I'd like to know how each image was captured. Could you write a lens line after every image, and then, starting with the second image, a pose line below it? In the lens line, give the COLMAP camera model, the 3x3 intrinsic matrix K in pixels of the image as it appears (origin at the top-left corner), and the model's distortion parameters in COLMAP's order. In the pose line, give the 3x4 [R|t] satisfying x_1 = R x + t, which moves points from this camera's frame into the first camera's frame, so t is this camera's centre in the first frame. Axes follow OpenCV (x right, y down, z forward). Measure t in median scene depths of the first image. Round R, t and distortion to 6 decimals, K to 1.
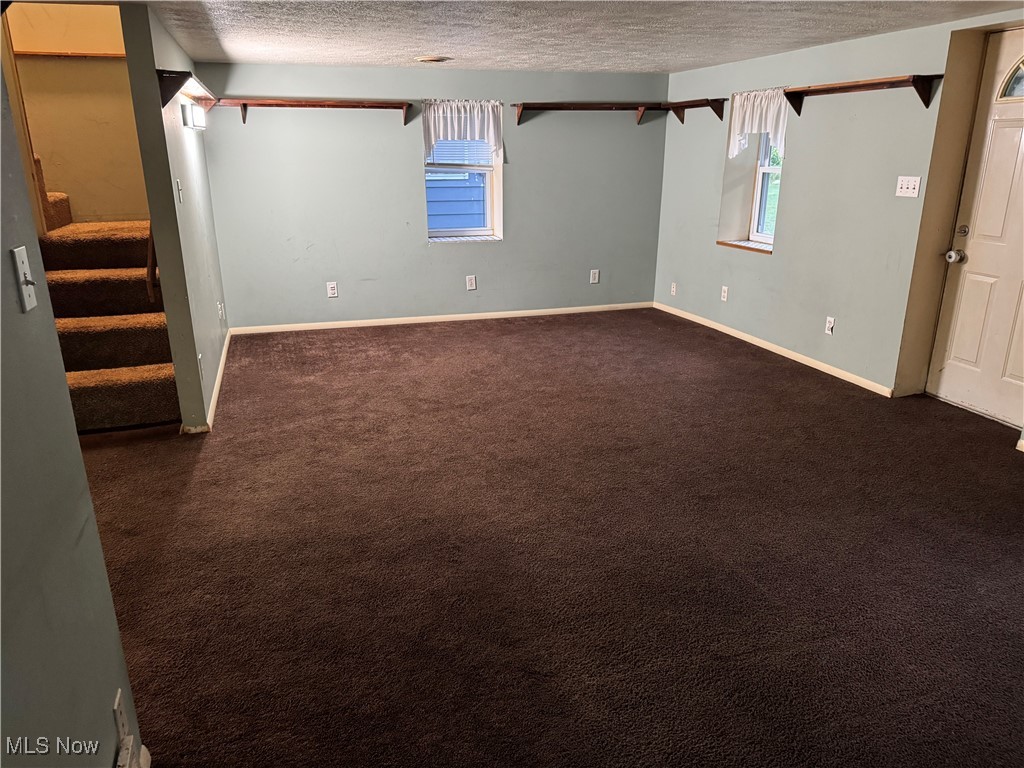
lens RADIAL K [[716.8, 0, 516.0], [0, 716.8, 383.7], [0, 0, 1]] dist [0.130226, -0.215100]
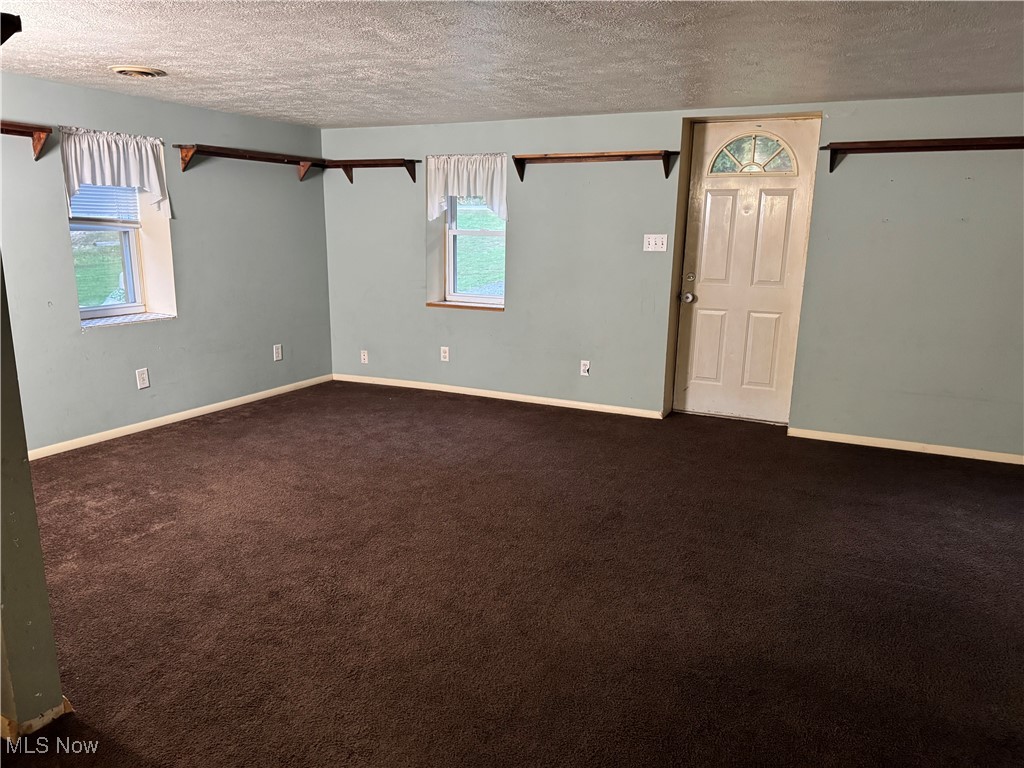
lens RADIAL K [[705.9, 0, 509.9], [0, 705.9, 395.7], [0, 0, 1]] dist [0.119775, -0.206664]
pose [[0.690746, -0.155354, 0.706211, -0.364771], [0.206898, 0.978278, 0.012837, -0.065546], [-0.692866, 0.137247, 0.707885, 0.274070]]
